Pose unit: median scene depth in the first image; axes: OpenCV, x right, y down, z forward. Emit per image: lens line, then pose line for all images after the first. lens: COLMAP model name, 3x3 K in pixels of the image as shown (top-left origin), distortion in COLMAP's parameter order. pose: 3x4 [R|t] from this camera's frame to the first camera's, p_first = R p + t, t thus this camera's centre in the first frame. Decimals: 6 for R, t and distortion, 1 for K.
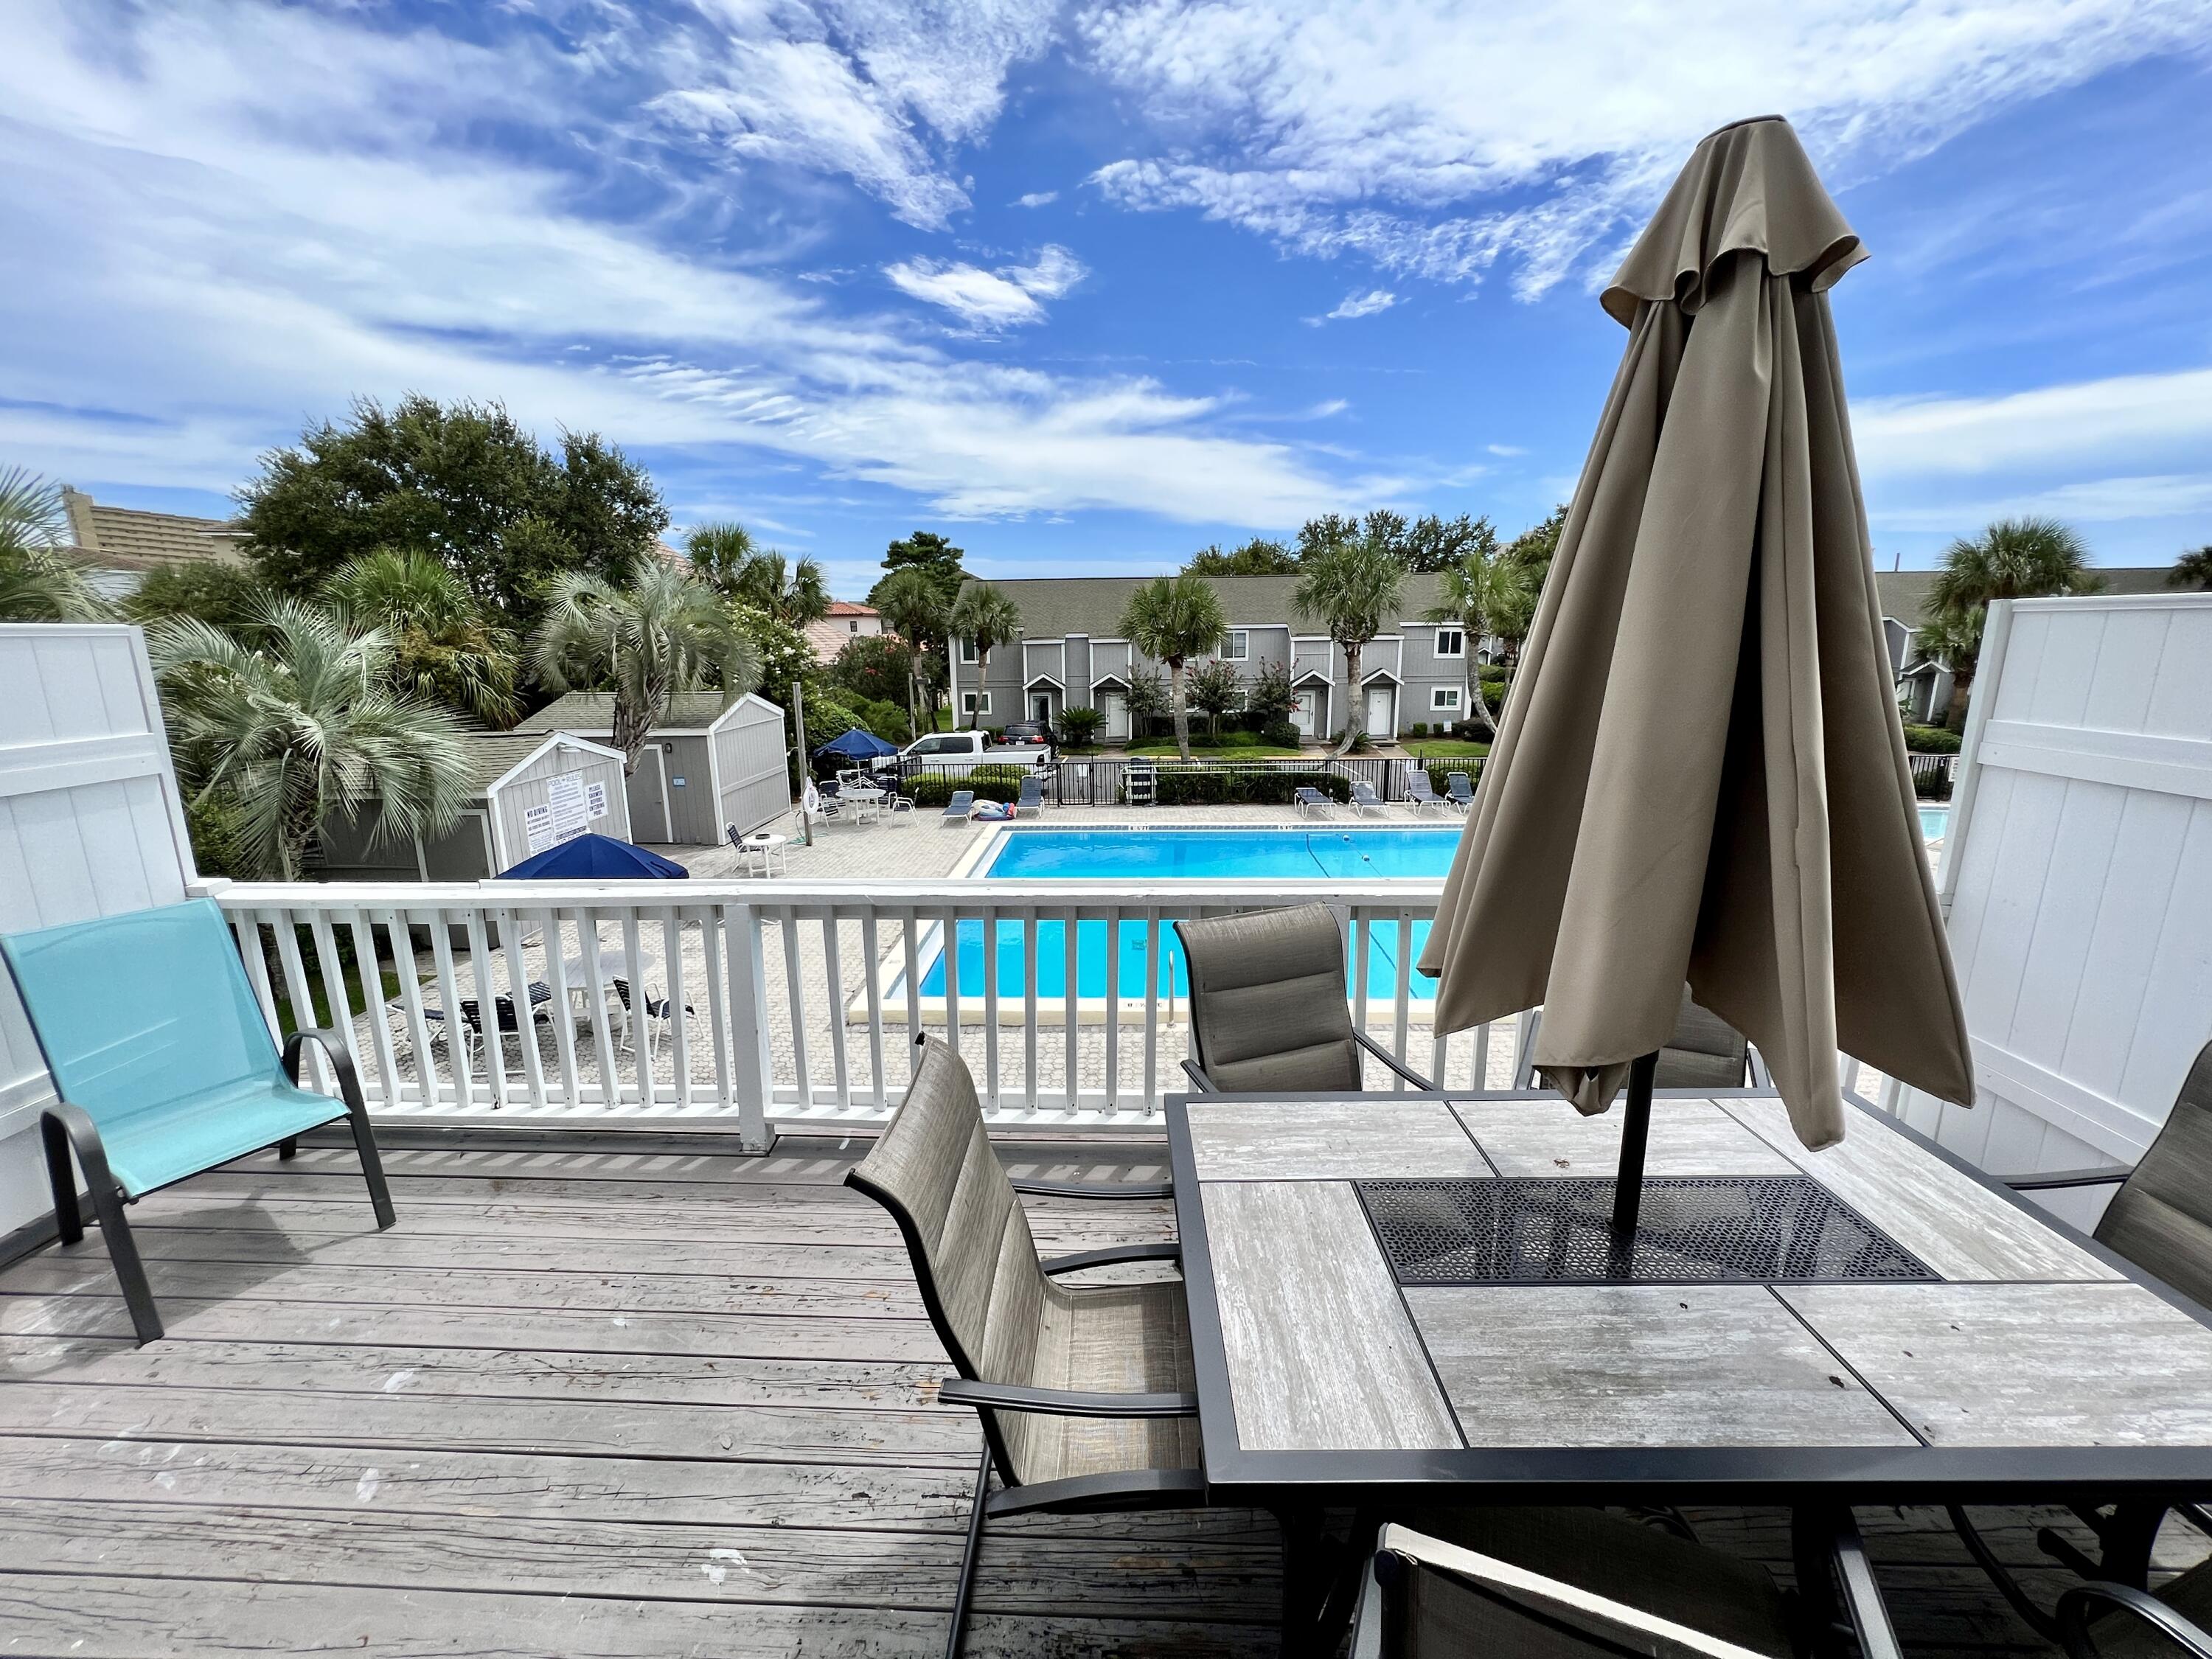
lens RADIAL K [[890.6, 0, 1101.8], [0, 890.6, 825.0], [0, 0, 1]] dist [-0.000402, -0.001482]
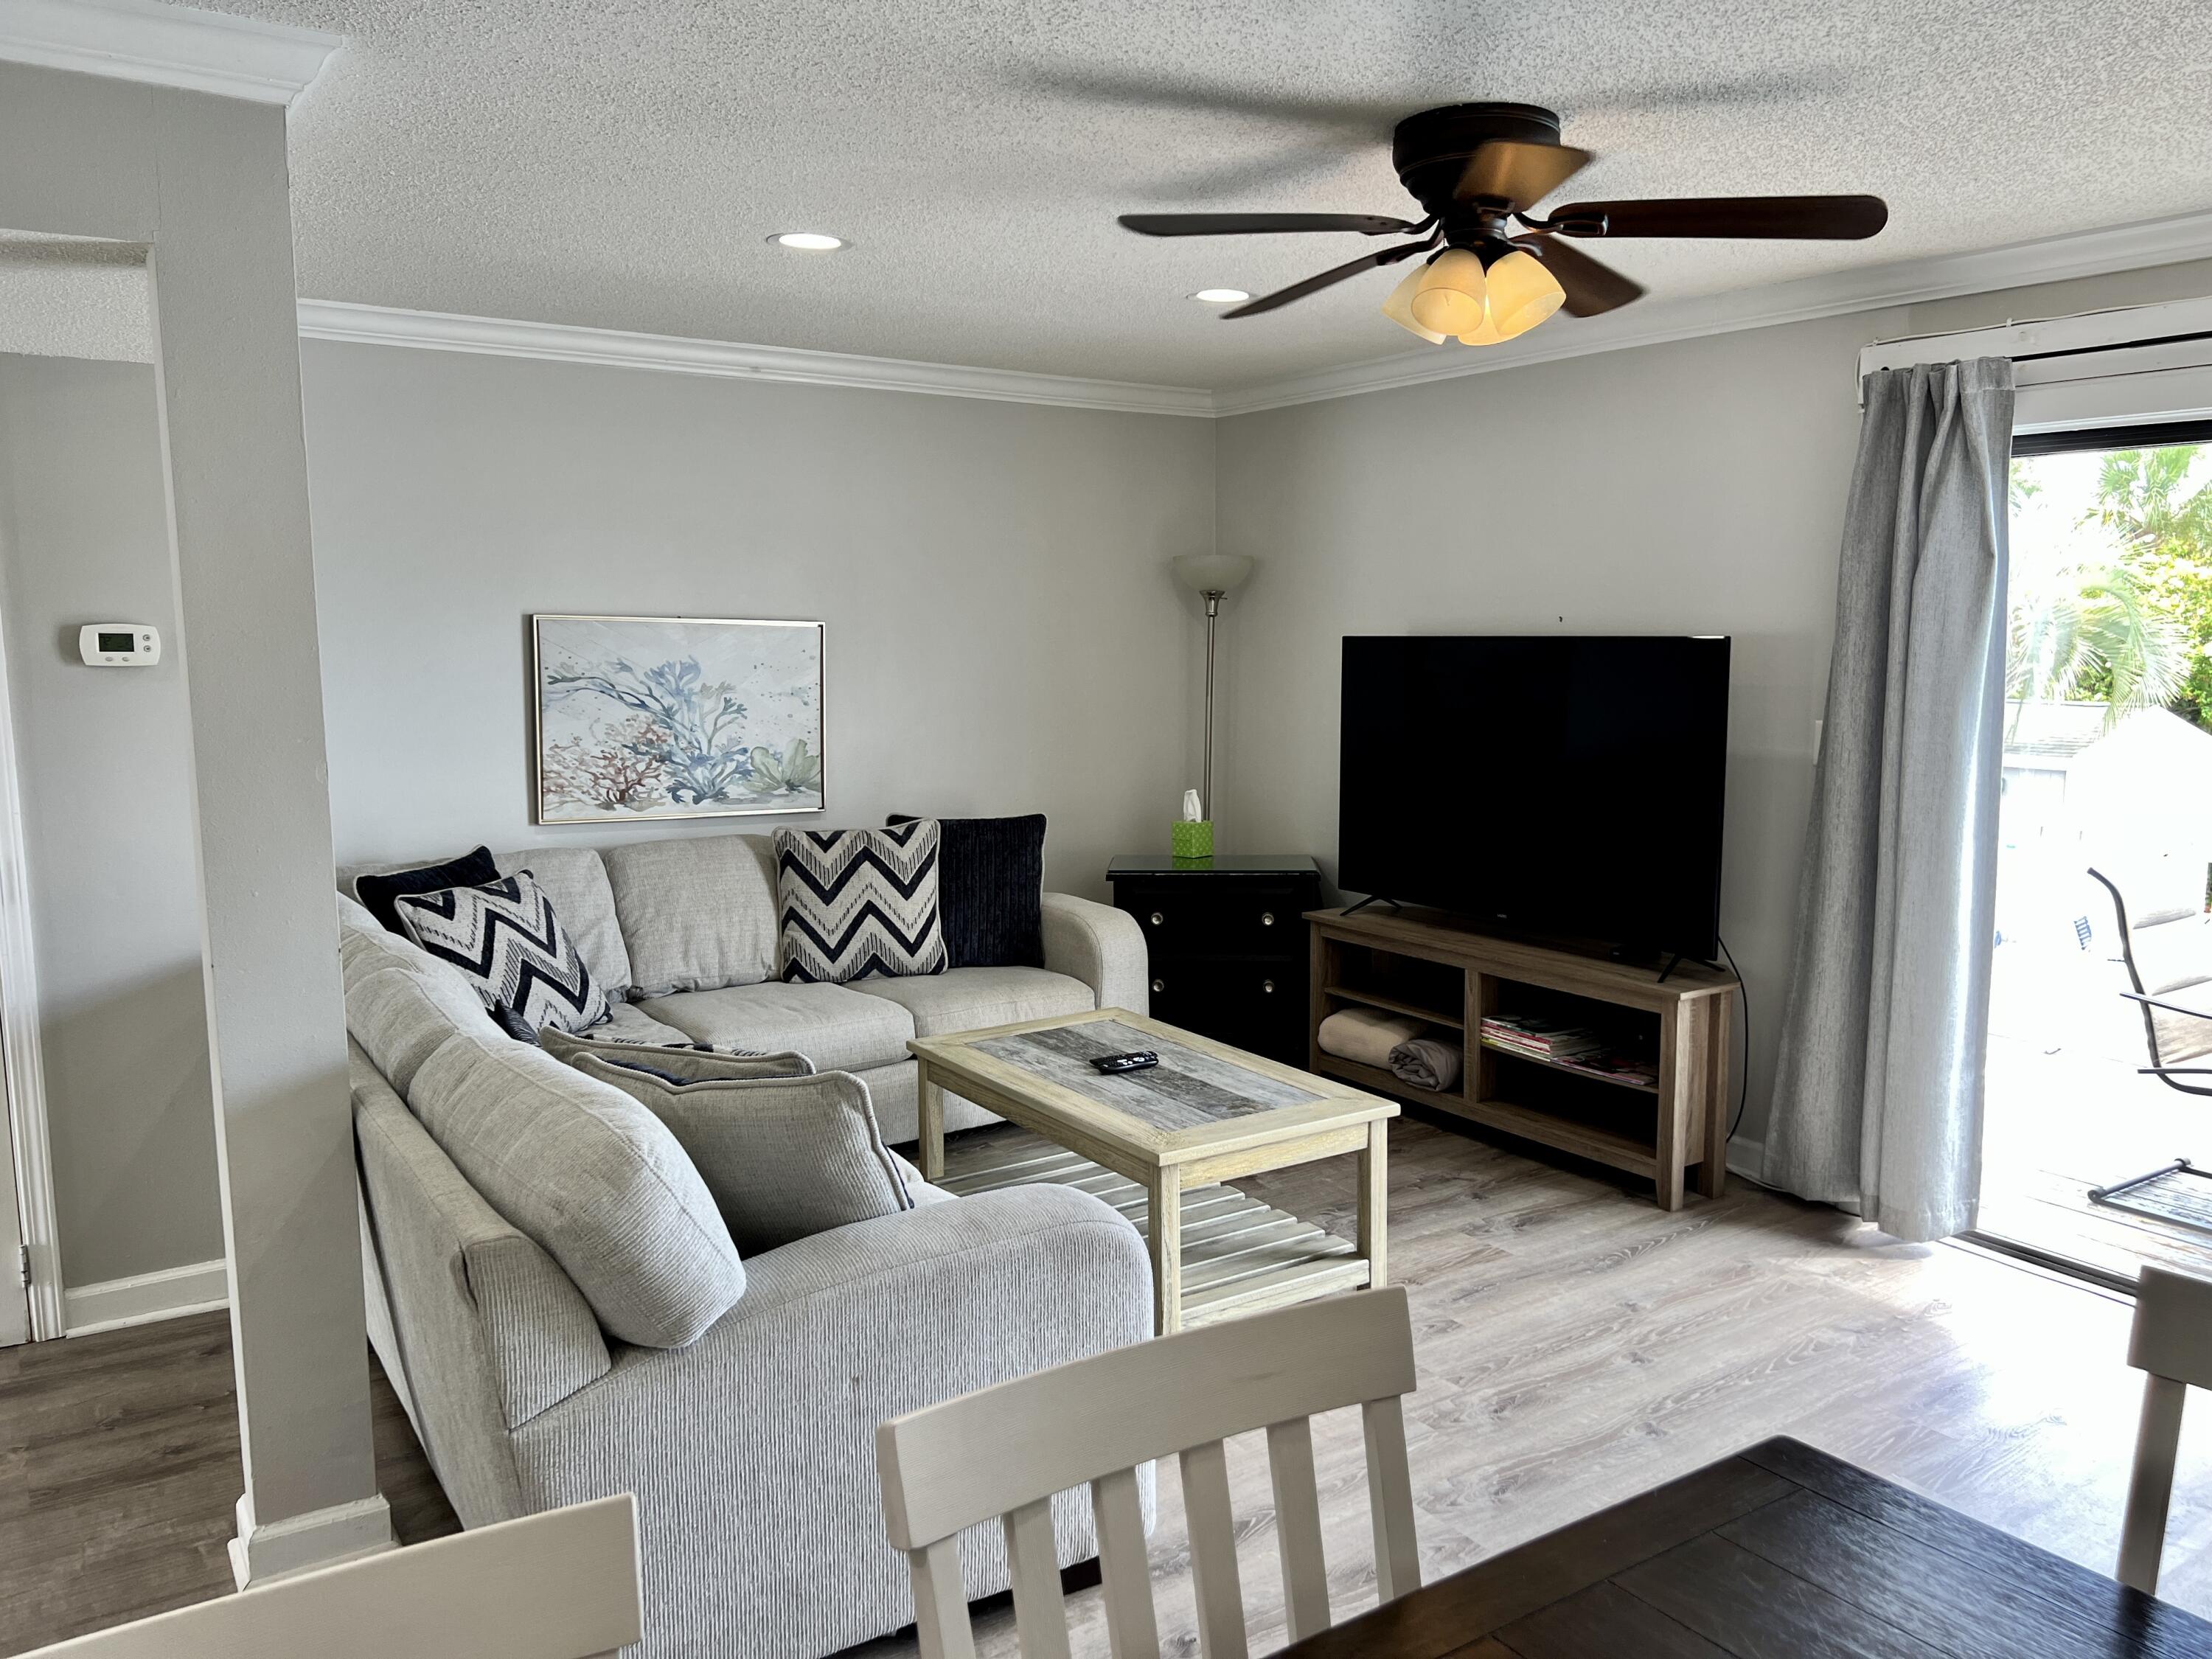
lens RADIAL K [[1659.2, 0, 1119.4], [0, 1659.2, 840.8], [0, 0, 1]] dist [0.061242, -0.063194]
pose [[0.592367, 0.112660, -0.797752, 0.094455], [-0.172194, 0.984999, 0.011242, 0.043608], [0.787052, 0.130709, 0.602880, -0.198311]]
